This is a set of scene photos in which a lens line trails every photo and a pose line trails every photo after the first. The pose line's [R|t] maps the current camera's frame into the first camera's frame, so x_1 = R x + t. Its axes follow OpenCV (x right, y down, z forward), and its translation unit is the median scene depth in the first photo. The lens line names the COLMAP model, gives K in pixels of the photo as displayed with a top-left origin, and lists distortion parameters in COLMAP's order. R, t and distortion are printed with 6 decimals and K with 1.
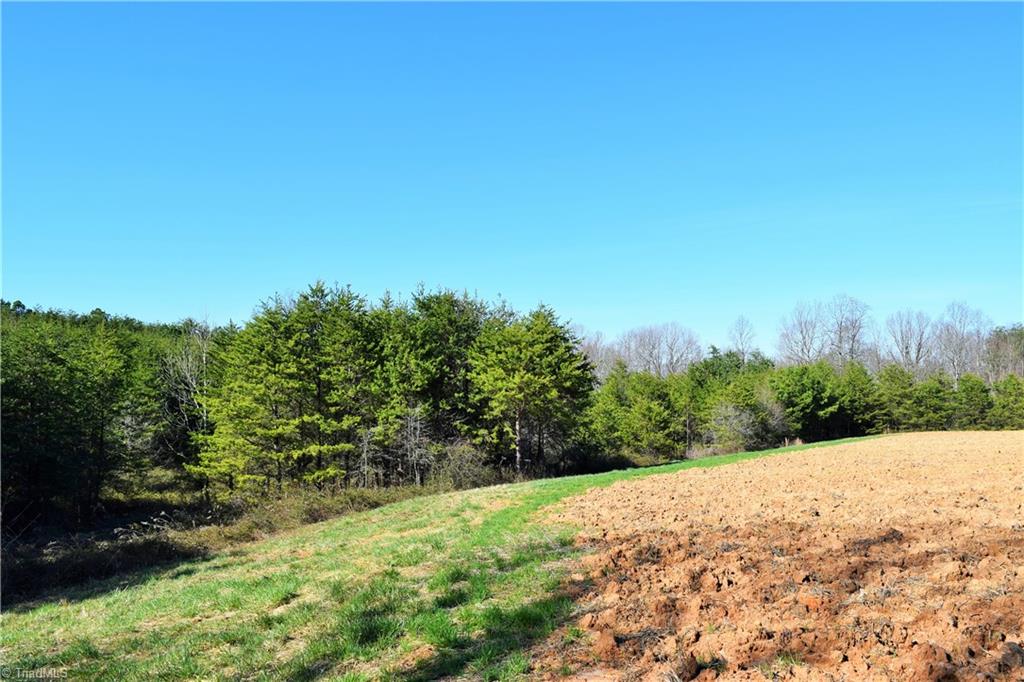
lens RADIAL K [[801.3, 0, 509.6], [0, 801.3, 341.2], [0, 0, 1]] dist [-0.030131, 0.010513]
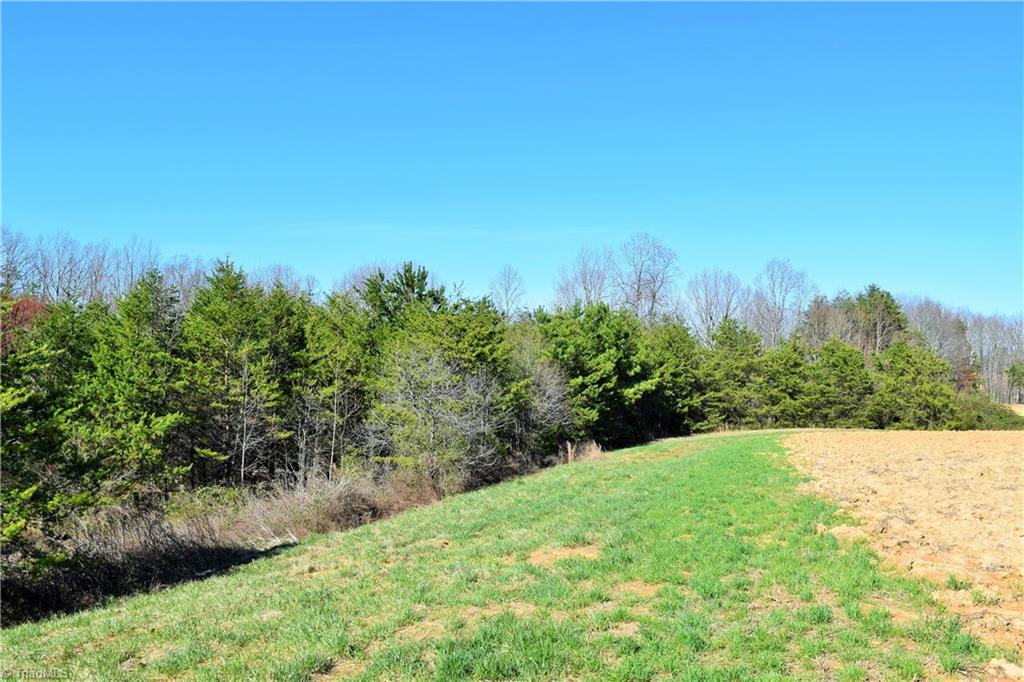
lens RADIAL K [[801.3, 0, 512.4], [0, 801.3, 341.1], [0, 0, 1]] dist [-0.030131, 0.010513]
pose [[0.961225, 0.041289, 0.272655, 0.162194], [-0.045248, 0.998942, 0.008244, 0.053301], [-0.272026, -0.020262, 0.962076, 0.489144]]
